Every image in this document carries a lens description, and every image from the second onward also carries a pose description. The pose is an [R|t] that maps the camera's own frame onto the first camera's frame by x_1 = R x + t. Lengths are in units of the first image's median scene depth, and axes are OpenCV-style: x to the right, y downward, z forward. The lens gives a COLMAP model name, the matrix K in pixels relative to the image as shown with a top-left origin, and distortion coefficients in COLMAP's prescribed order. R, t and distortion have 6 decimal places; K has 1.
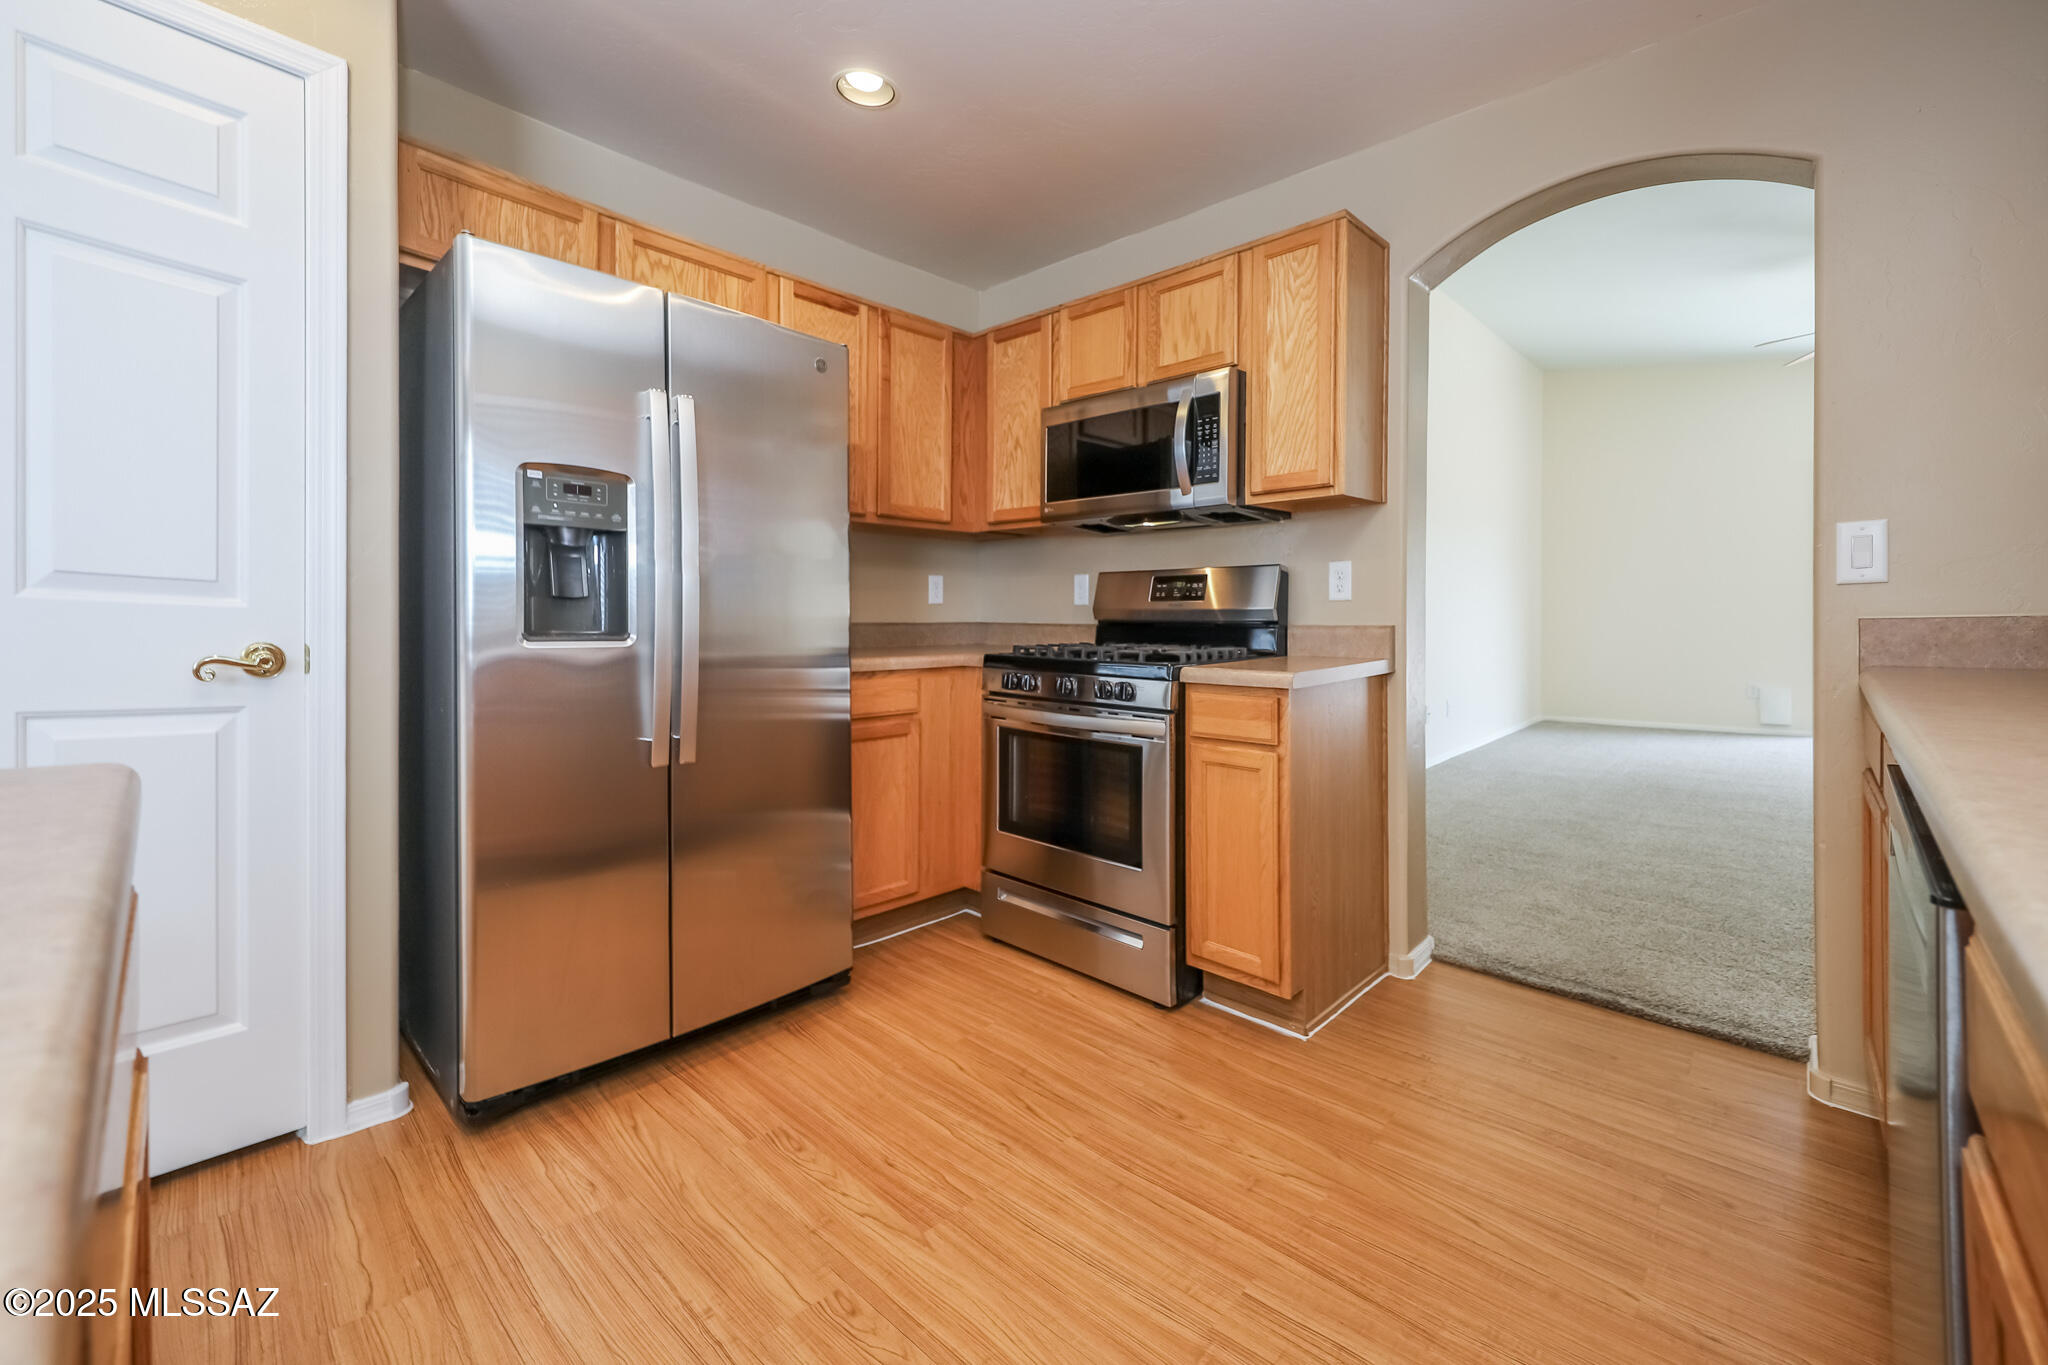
lens RADIAL K [[880.2, 0, 1034.5], [0, 880.2, 617.2], [0, 0, 1]] dist [0.027979, -0.000293]
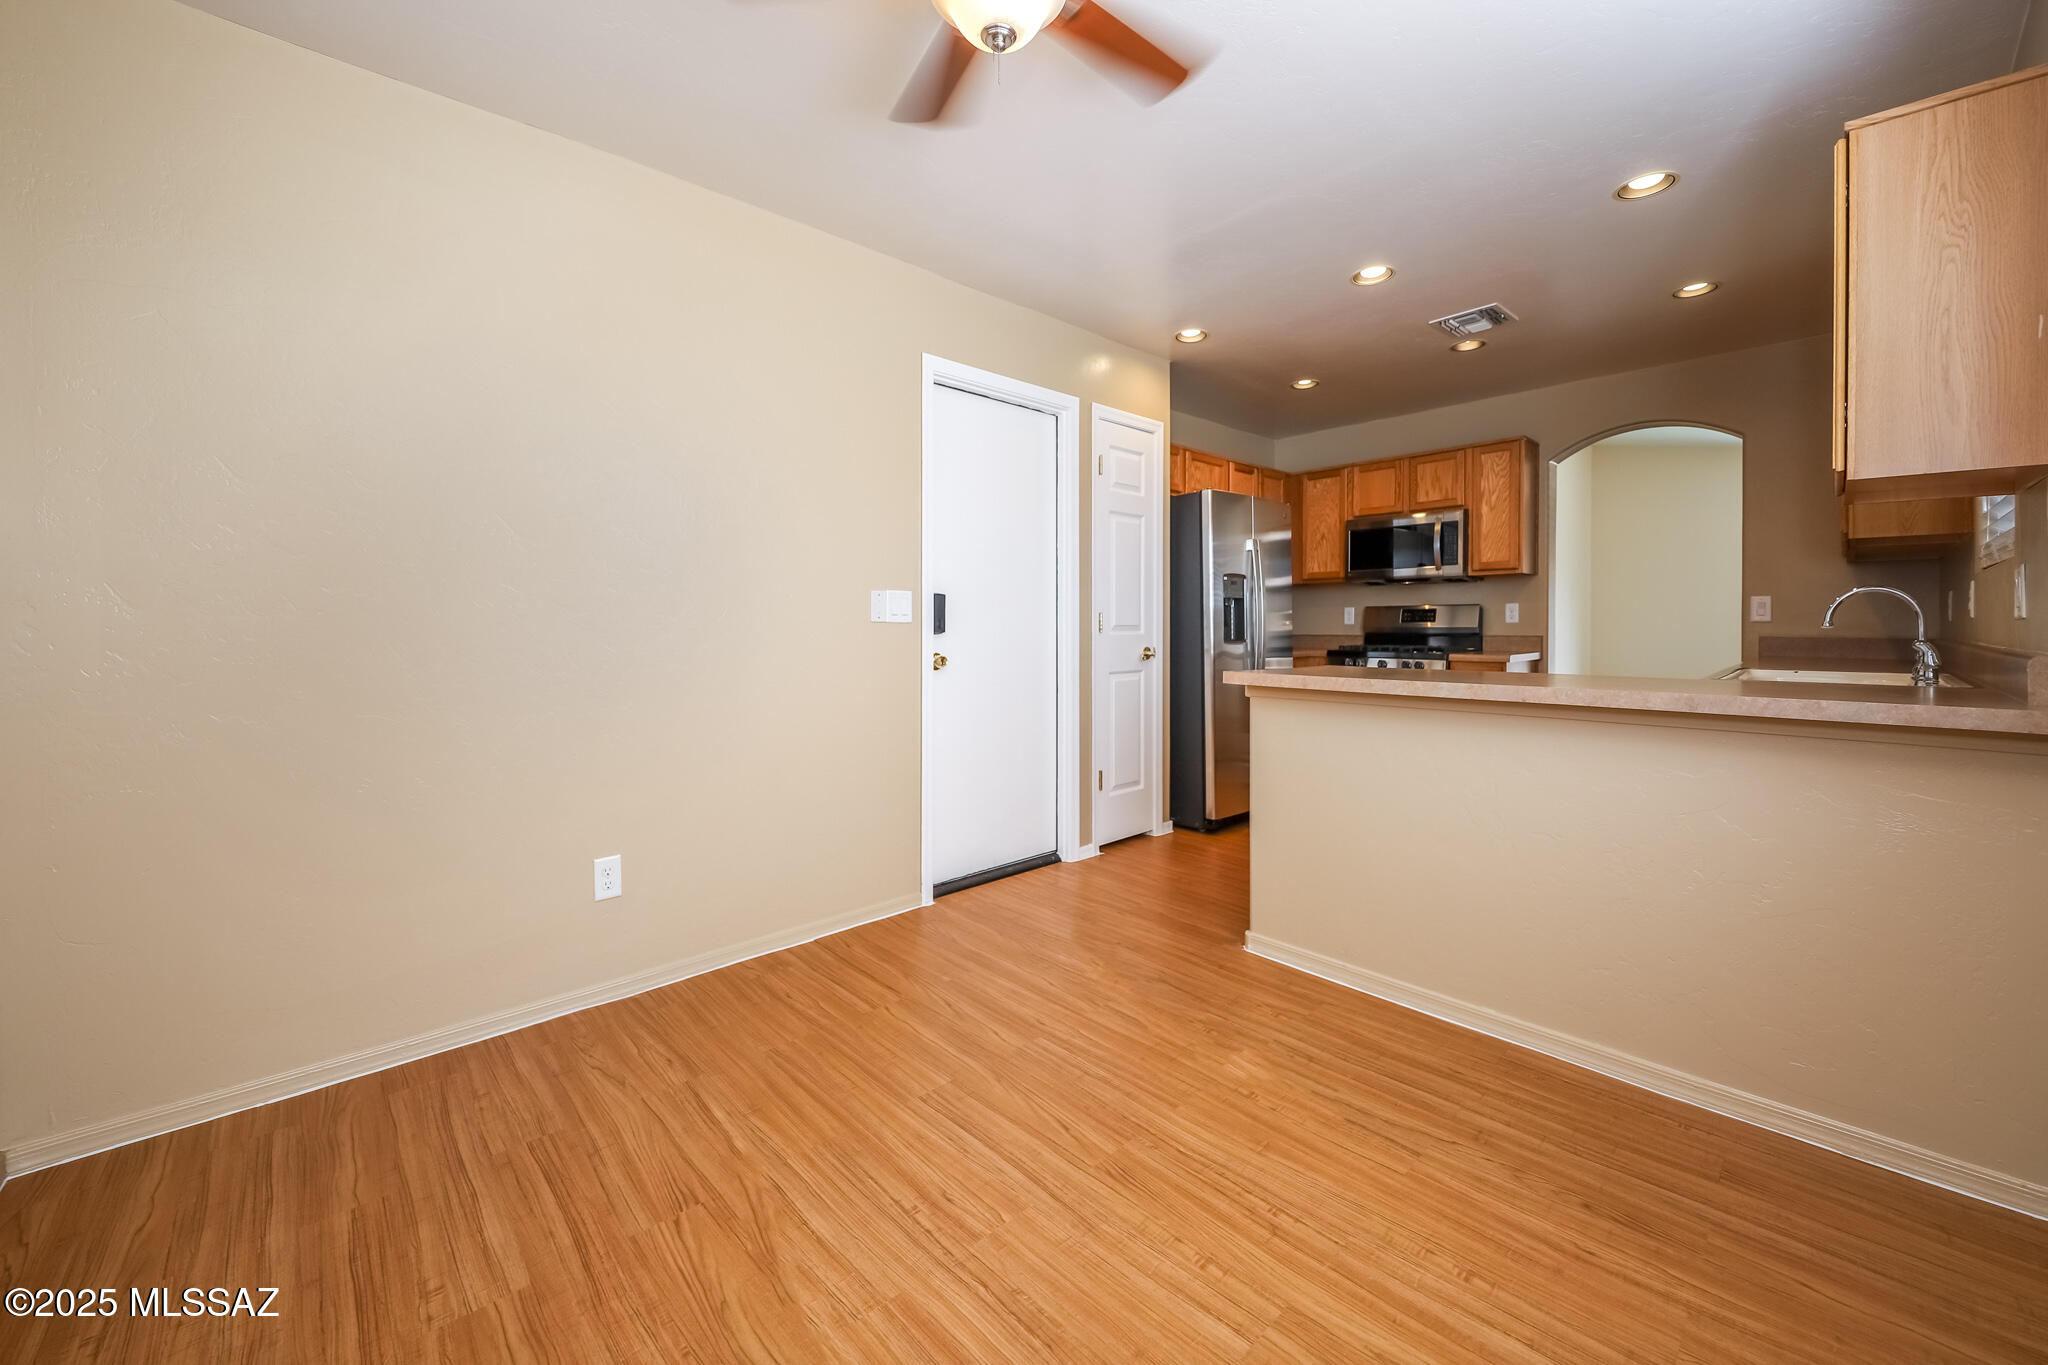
lens RADIAL K [[880.2, 0, 1034.5], [0, 880.2, 617.2], [0, 0, 1]] dist [0.027979, -0.000293]
pose [[0.999992, -0.001418, -0.003622, -0.822244], [0.001431, 0.999992, 0.003725, -0.047114], [0.003616, -0.003730, 0.999987, -1.128497]]
